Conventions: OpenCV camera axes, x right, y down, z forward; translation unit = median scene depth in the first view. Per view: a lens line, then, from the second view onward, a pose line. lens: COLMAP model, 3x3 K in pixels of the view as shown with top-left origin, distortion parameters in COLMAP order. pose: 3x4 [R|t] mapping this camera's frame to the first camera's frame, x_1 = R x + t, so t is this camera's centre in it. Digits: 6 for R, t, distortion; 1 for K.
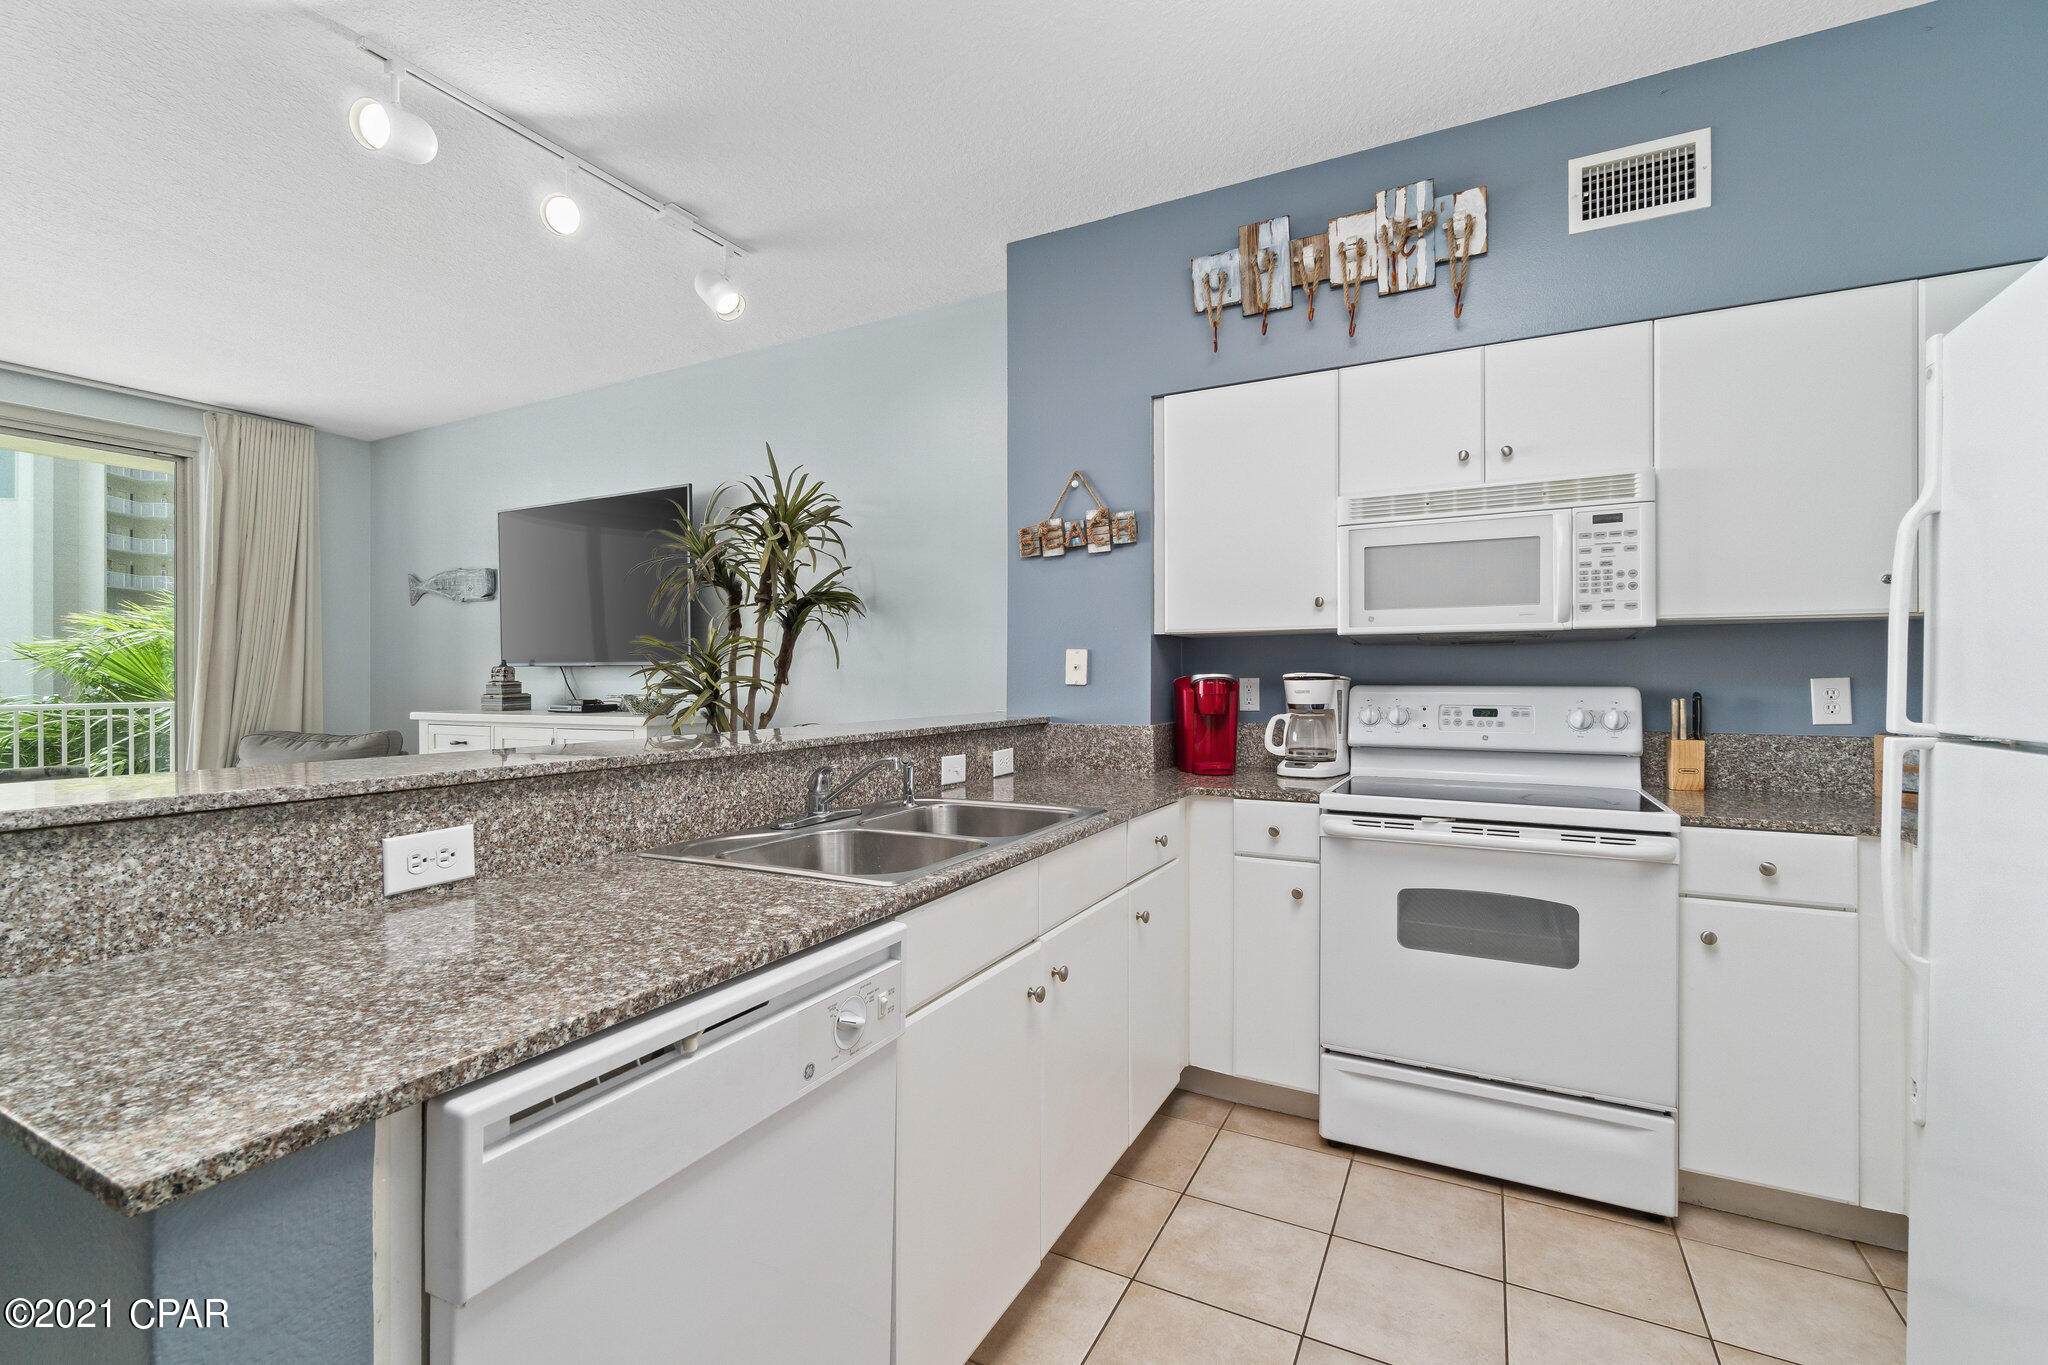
lens RADIAL K [[884.4, 0, 1027.4], [0, 884.4, 680.0], [0, 0, 1]] dist [-0.005607, 0.002518]
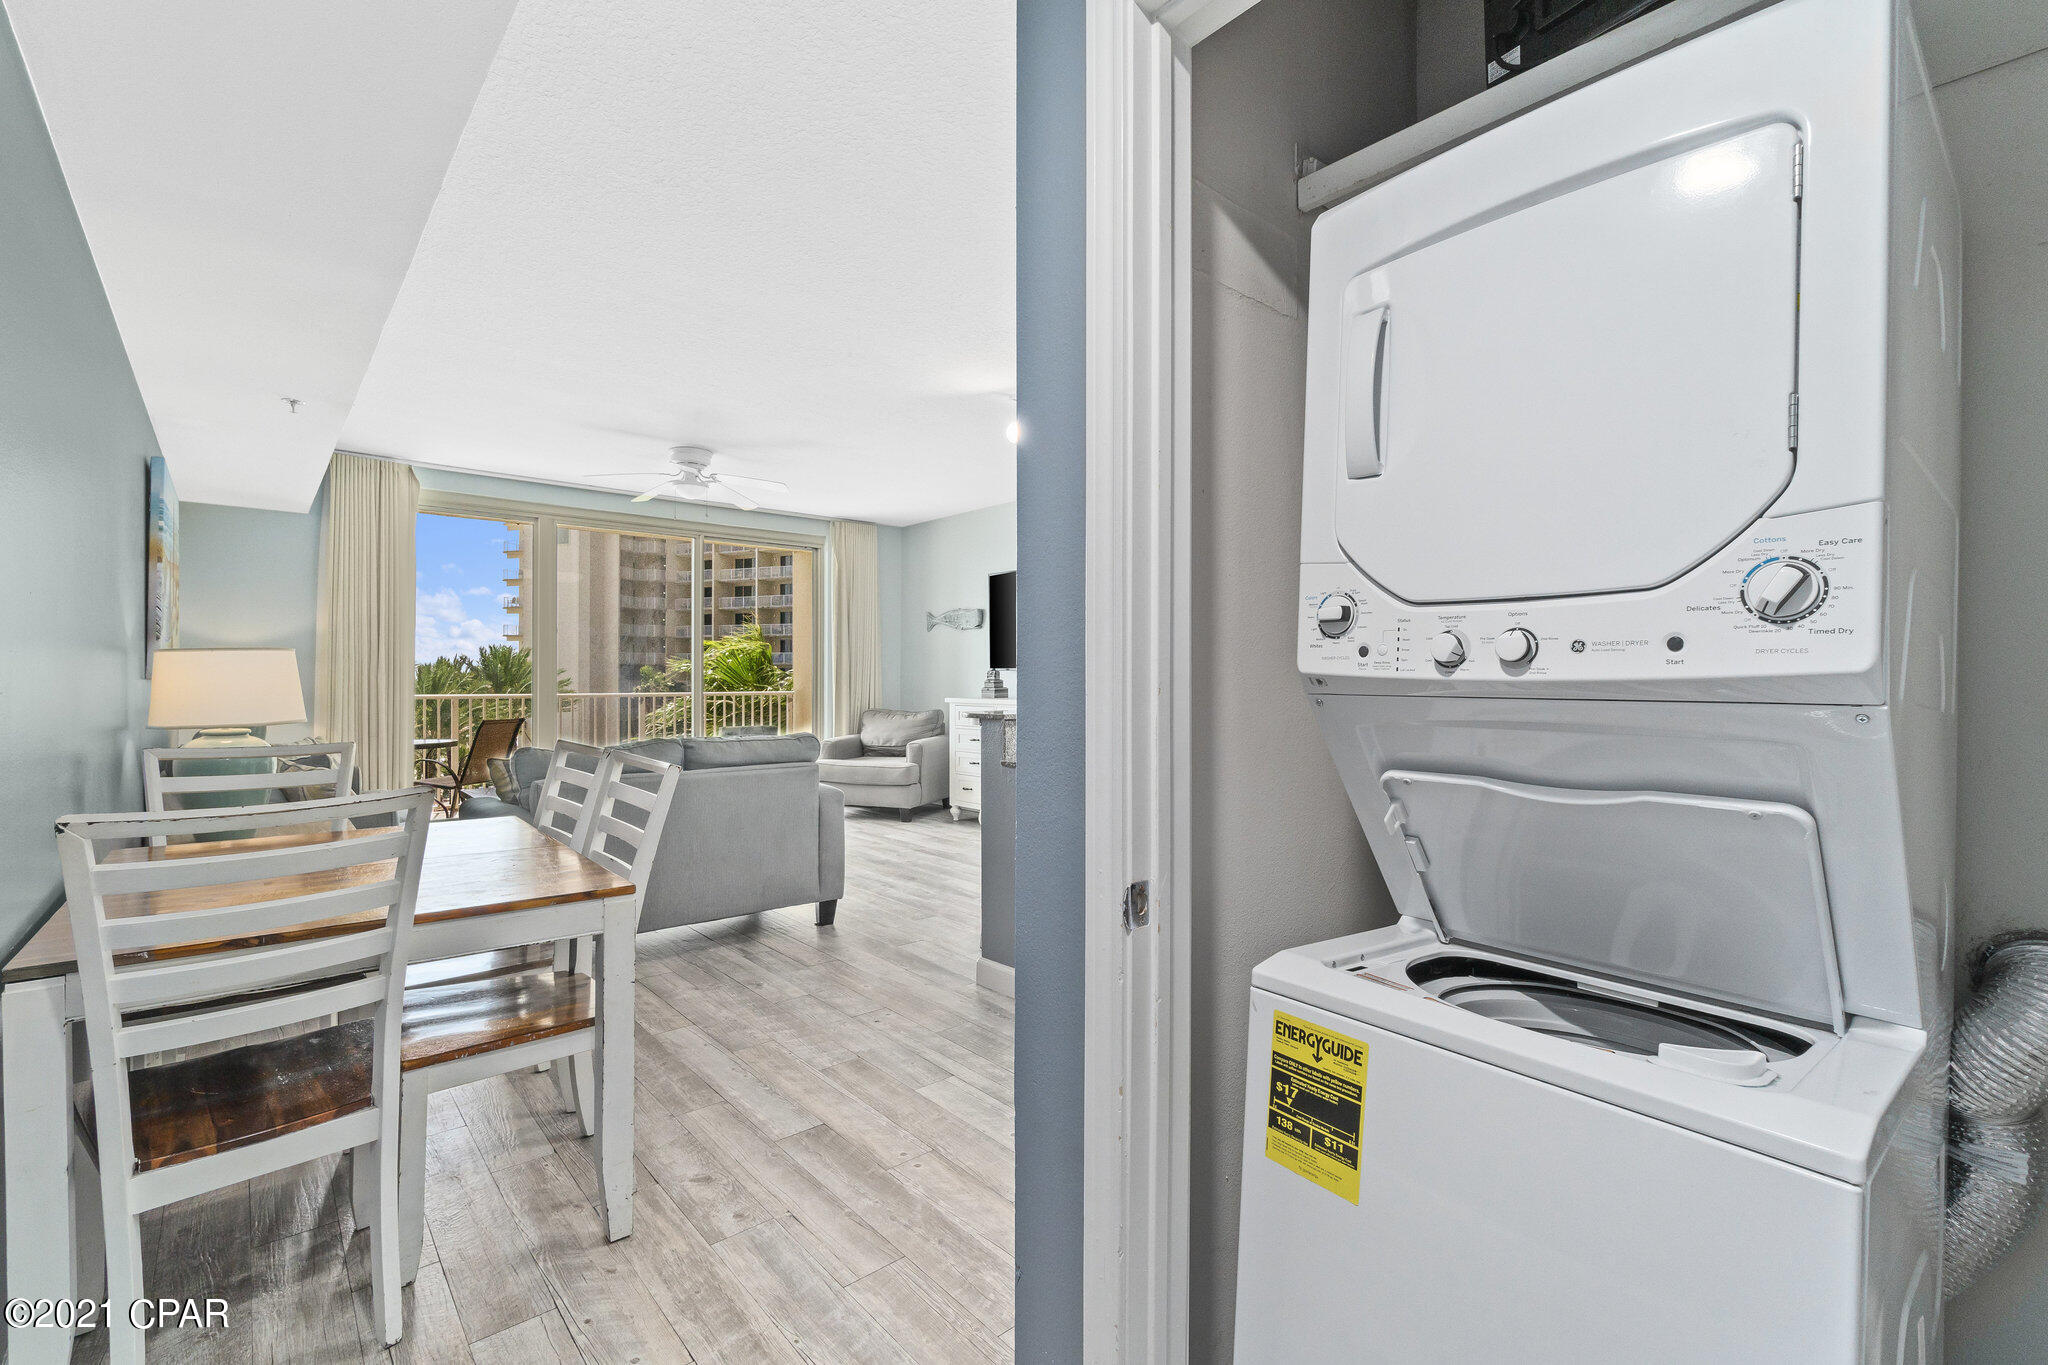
lens RADIAL K [[884.4, 0, 1028.0], [0, 884.4, 680.0], [0, 0, 1]] dist [-0.005607, 0.002518]
pose [[0.936202, 0.004652, -0.351431, 0.067334], [-0.003891, 0.999988, 0.002872, -0.004728], [0.351440, -0.001321, 0.936210, -0.849360]]
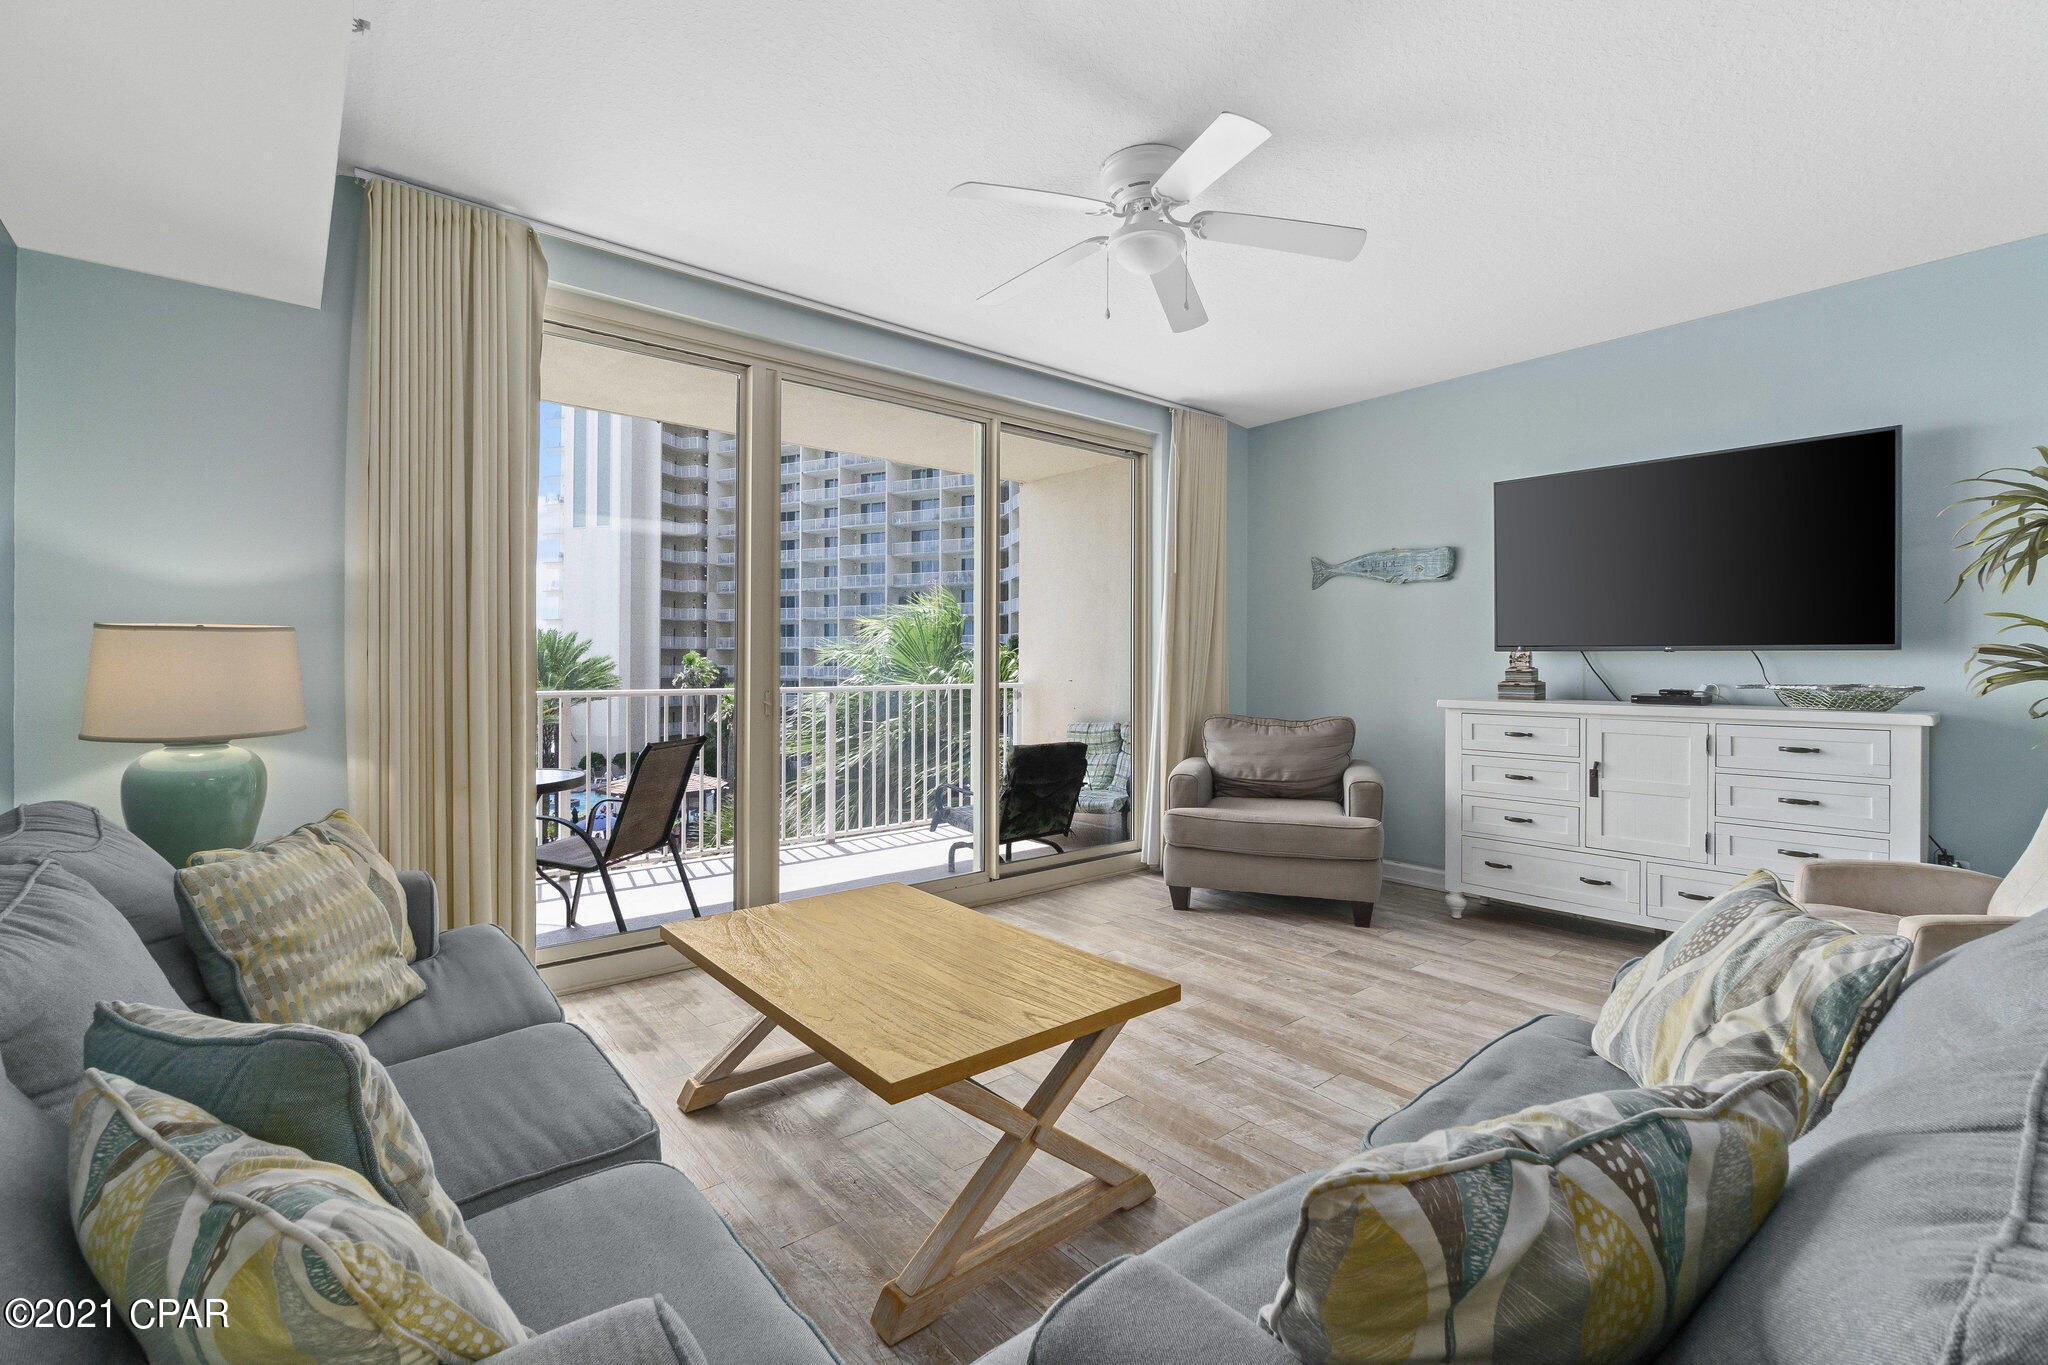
lens RADIAL K [[884.4, 0, 1028.1], [0, 884.4, 661.0], [0, 0, 1]] dist [-0.005607, 0.002518]
pose [[0.925556, 0.003196, -0.378597, -1.212955], [-0.004028, 0.999991, -0.001404, -0.003262], [0.378589, 0.002824, 0.925561, -0.072330]]
